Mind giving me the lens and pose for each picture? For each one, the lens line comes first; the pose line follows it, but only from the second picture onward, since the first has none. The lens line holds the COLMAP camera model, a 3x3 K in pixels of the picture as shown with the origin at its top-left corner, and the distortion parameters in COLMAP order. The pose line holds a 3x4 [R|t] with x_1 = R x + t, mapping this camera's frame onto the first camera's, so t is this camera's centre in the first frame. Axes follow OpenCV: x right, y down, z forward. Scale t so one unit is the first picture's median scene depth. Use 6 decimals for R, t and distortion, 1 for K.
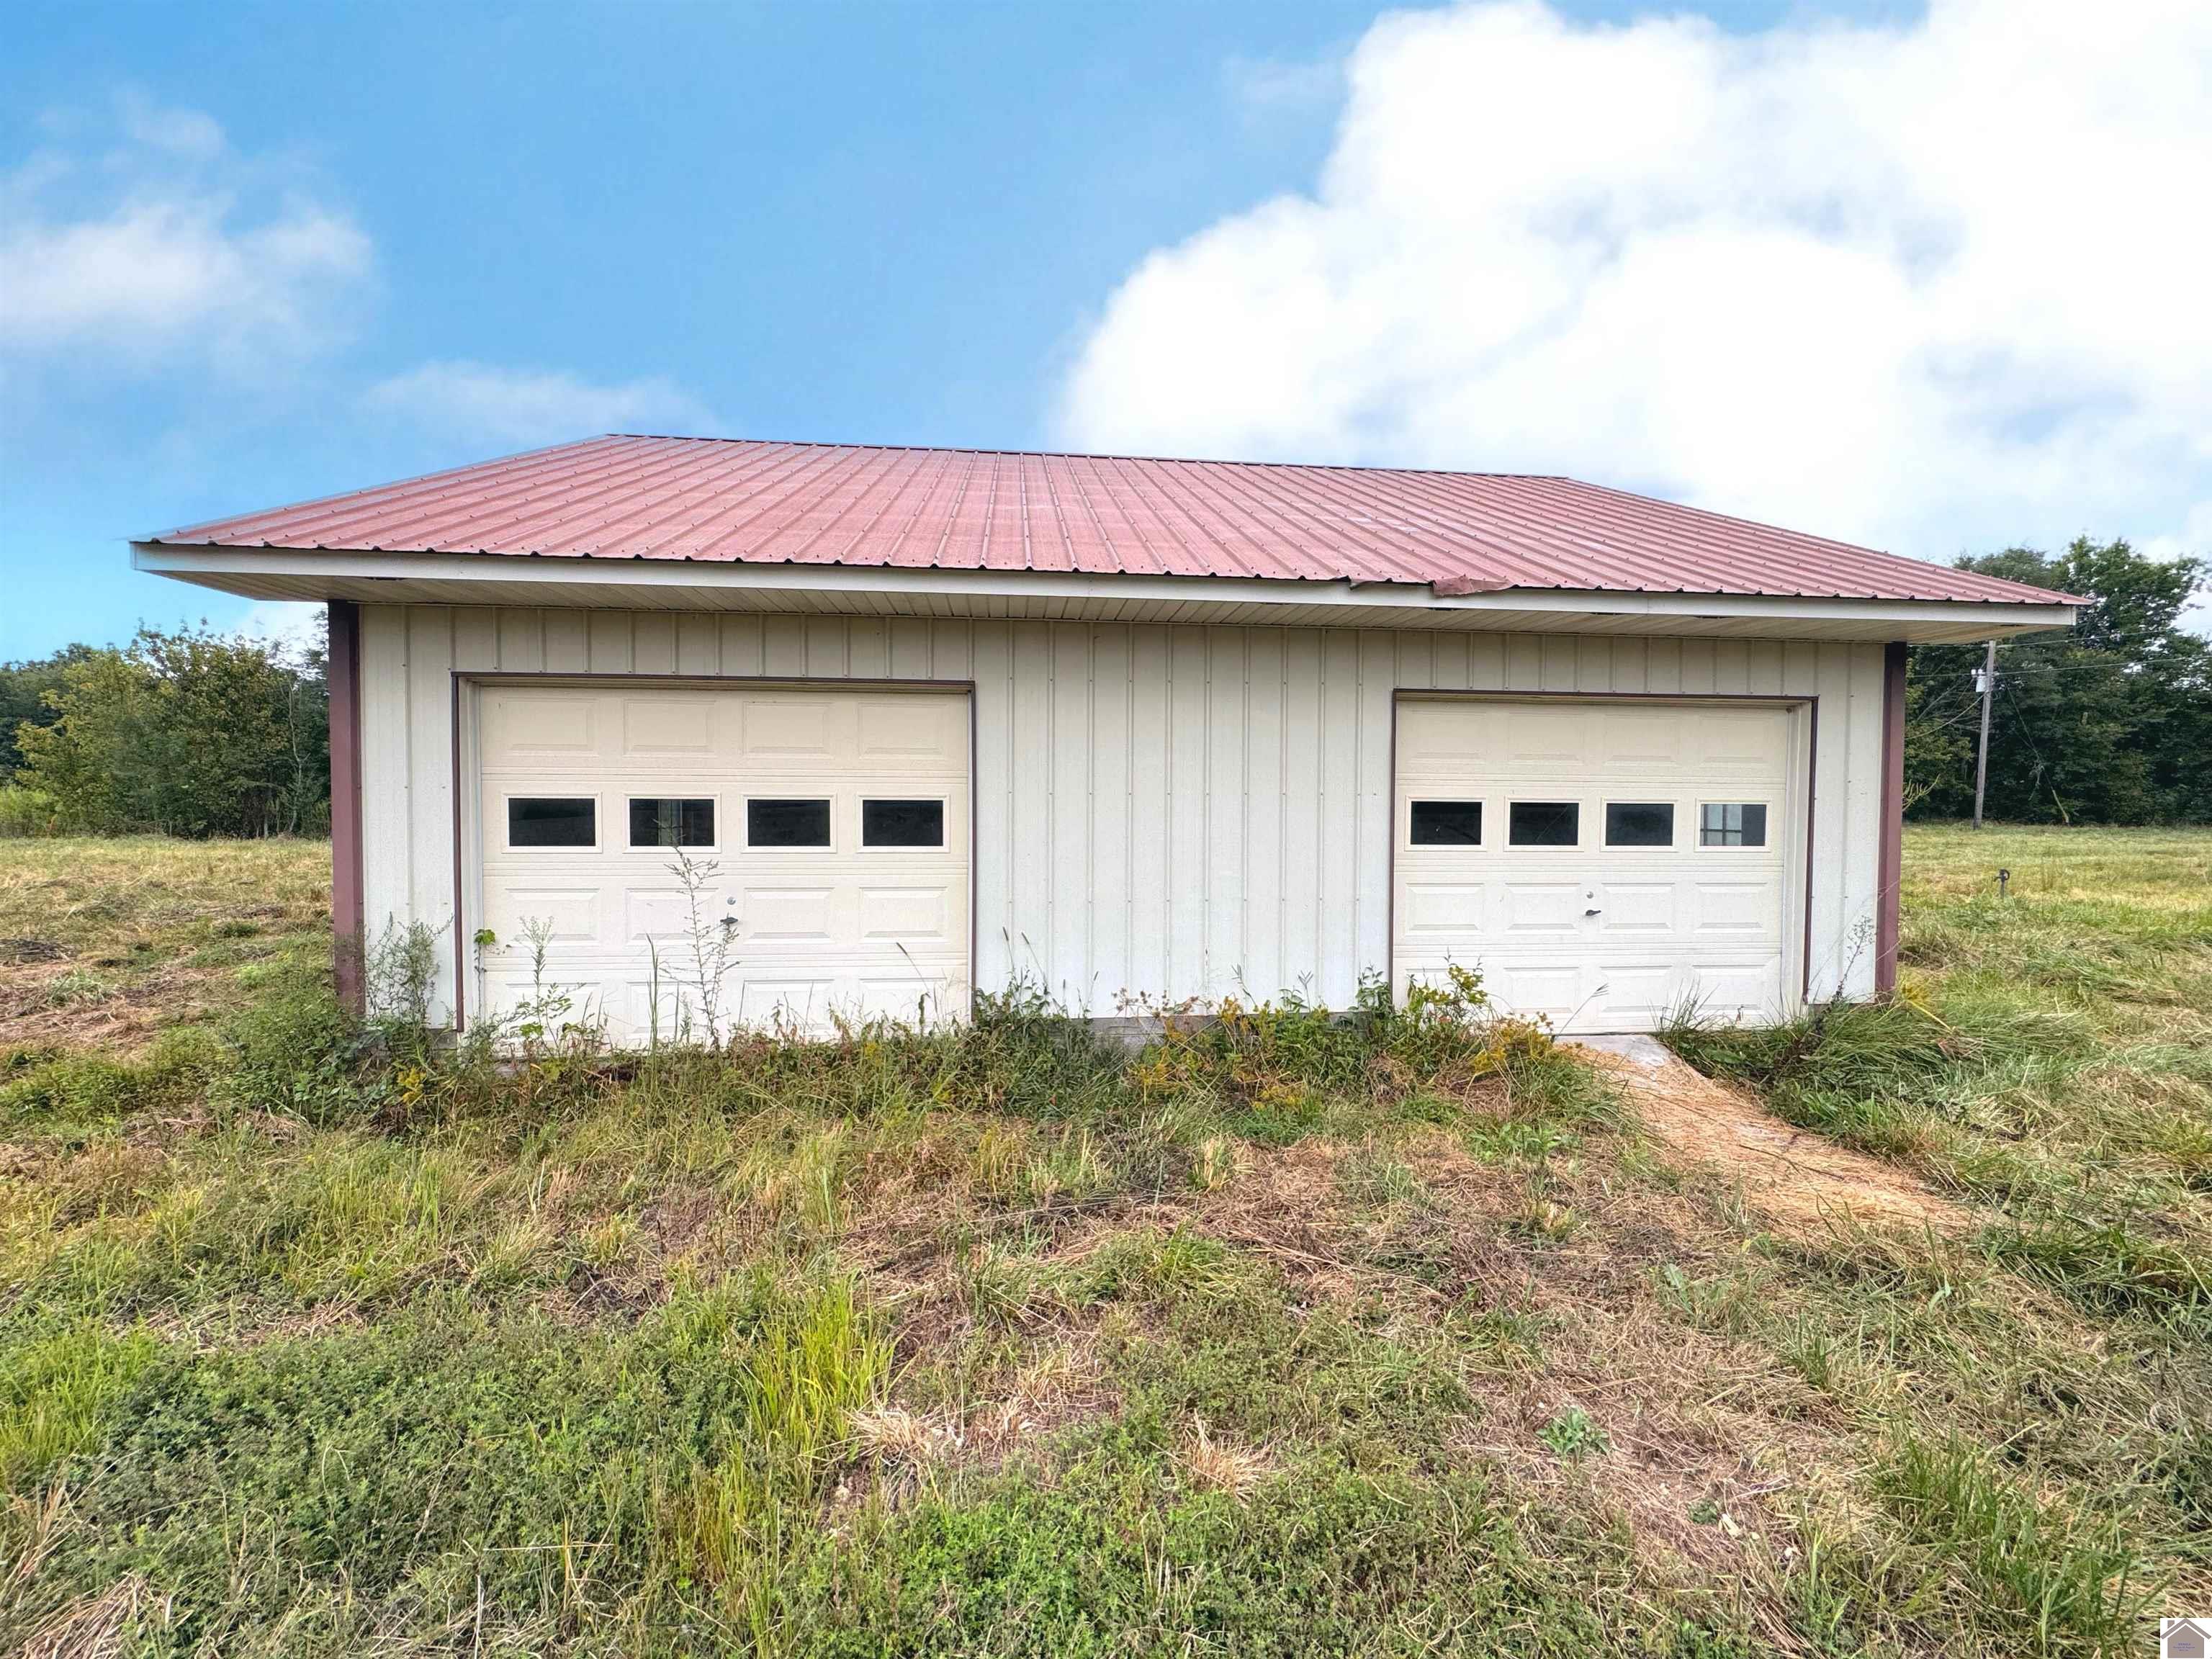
lens RADIAL K [[877.3, 0, 1104.6], [0, 877.3, 821.5], [0, 0, 1]] dist [-0.000984, -0.000135]
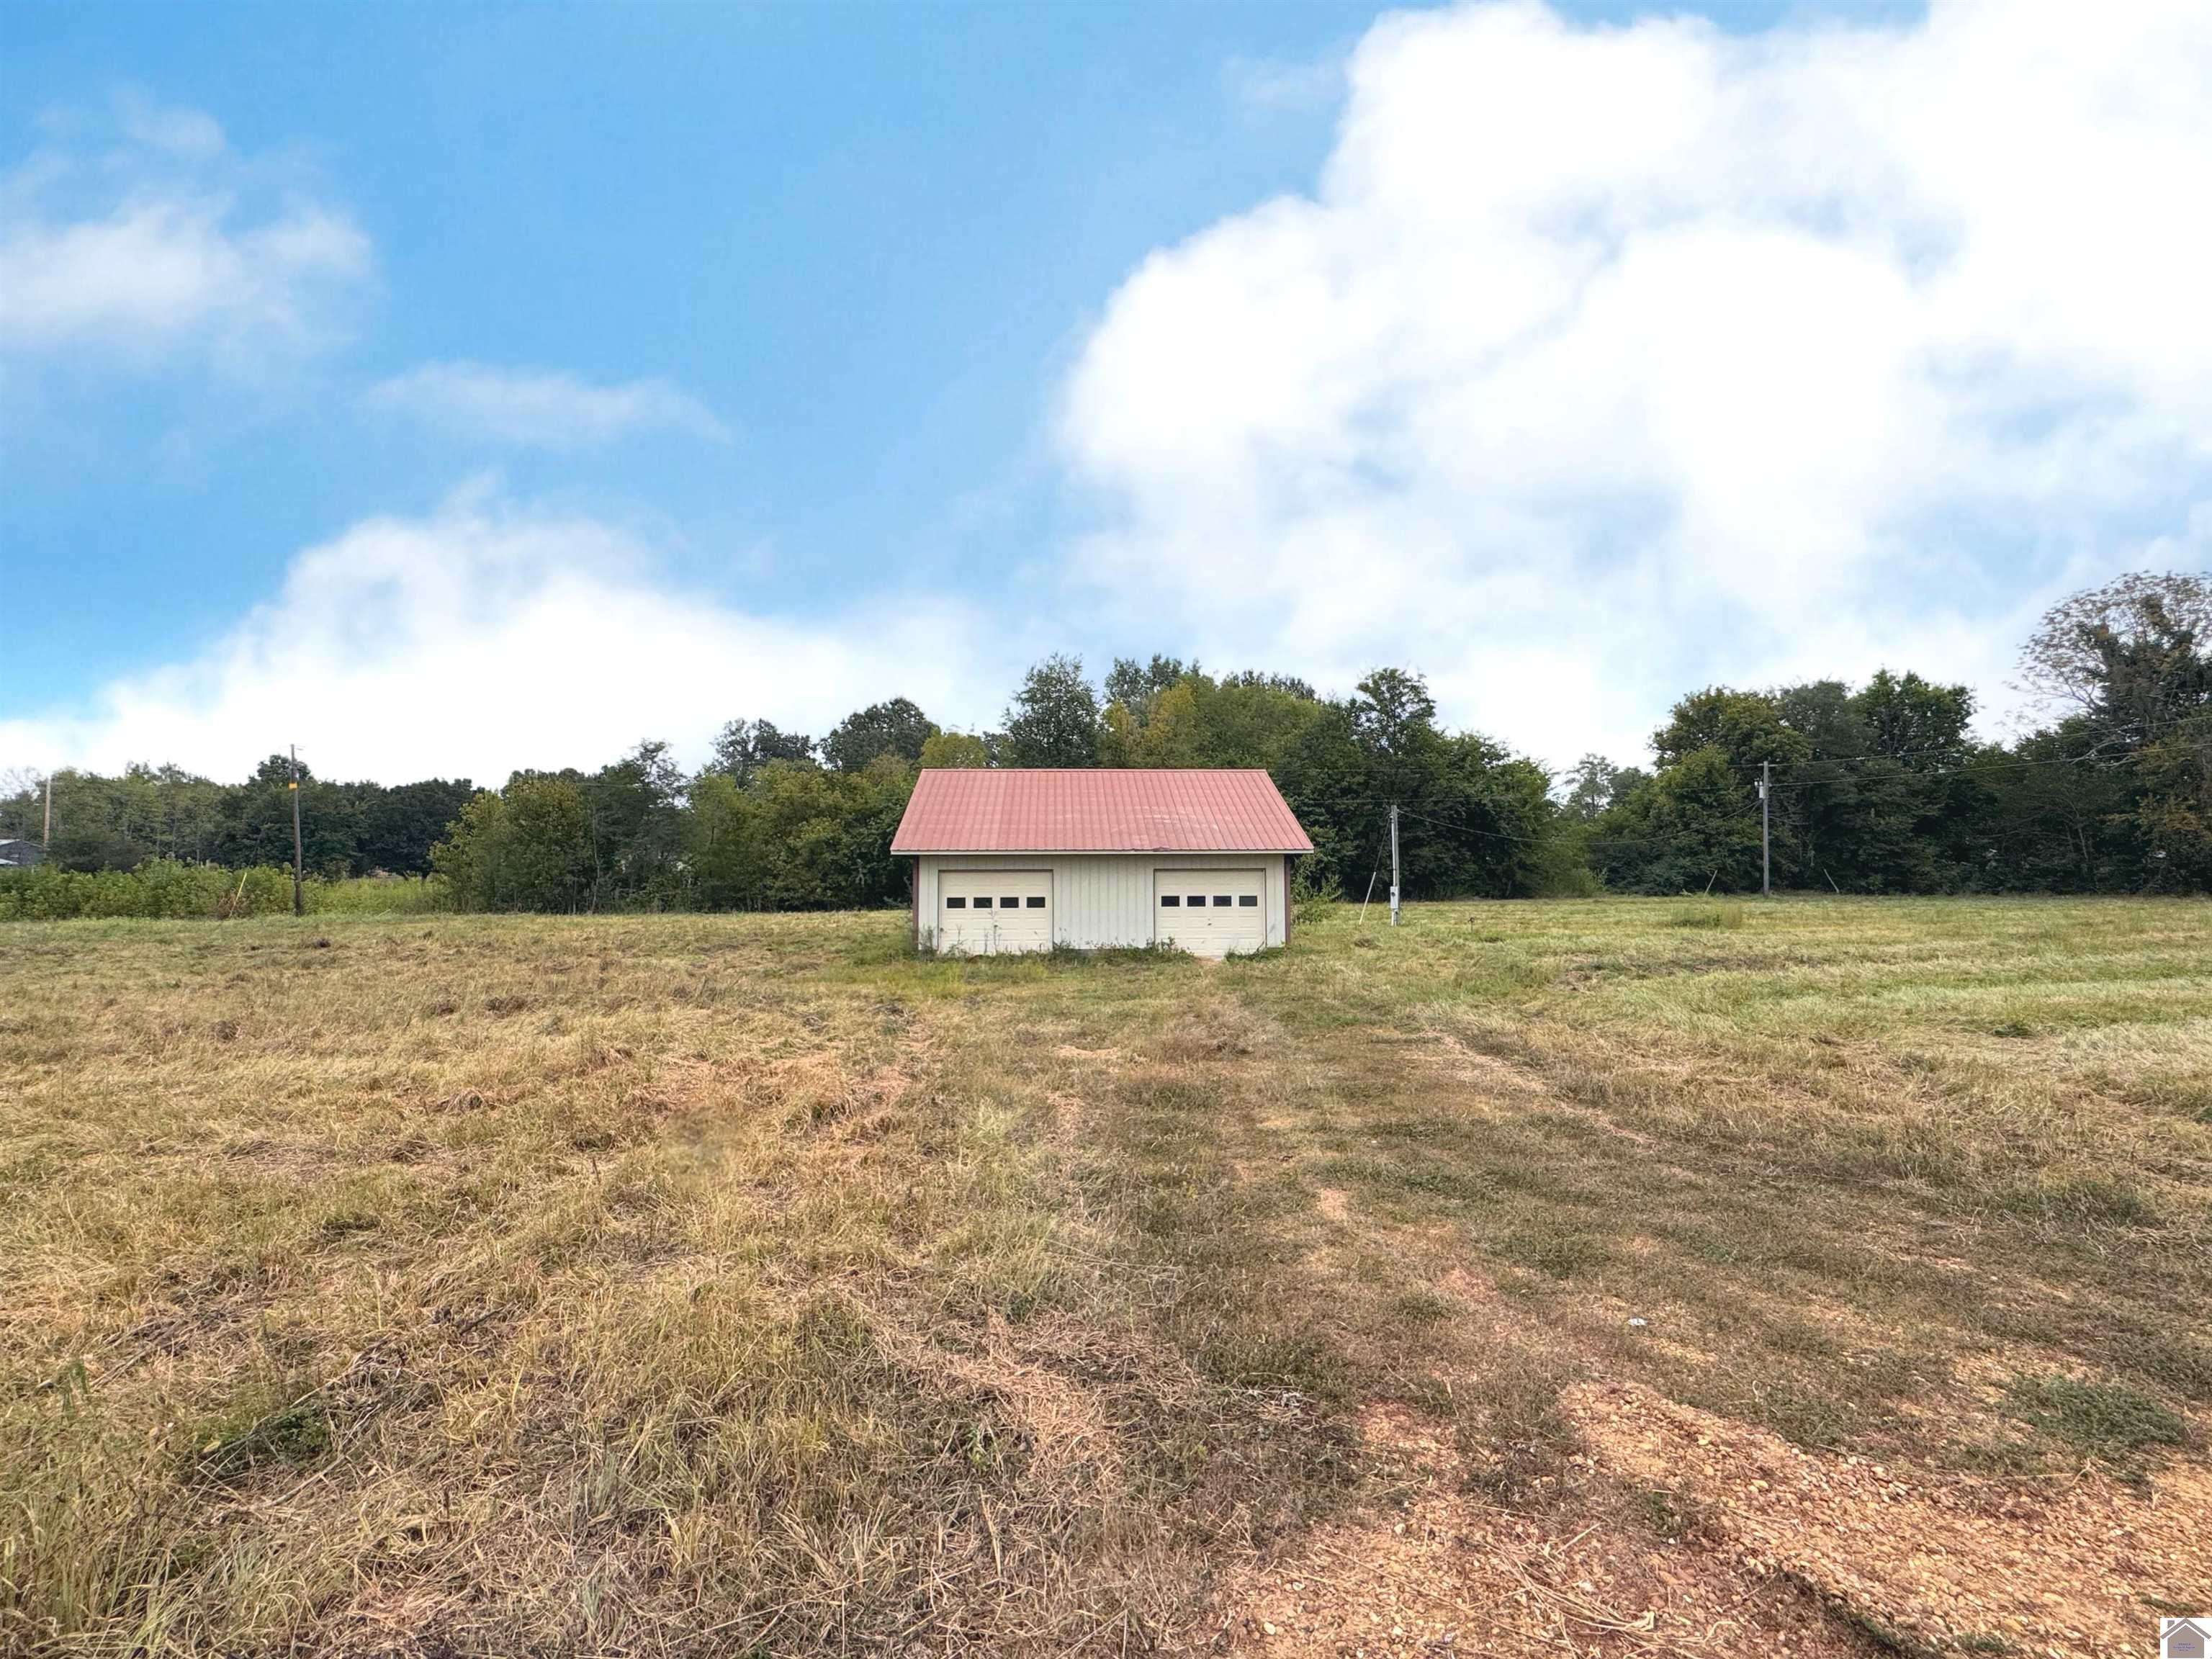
lens RADIAL K [[877.3, 0, 1105.9], [0, 877.3, 821.6], [0, 0, 1]] dist [-0.000984, -0.000135]
pose [[0.998823, -0.012559, -0.046853, 0.049720], [0.008527, 0.996320, -0.085285, -0.003822], [0.047751, 0.084785, 0.995254, -0.516881]]
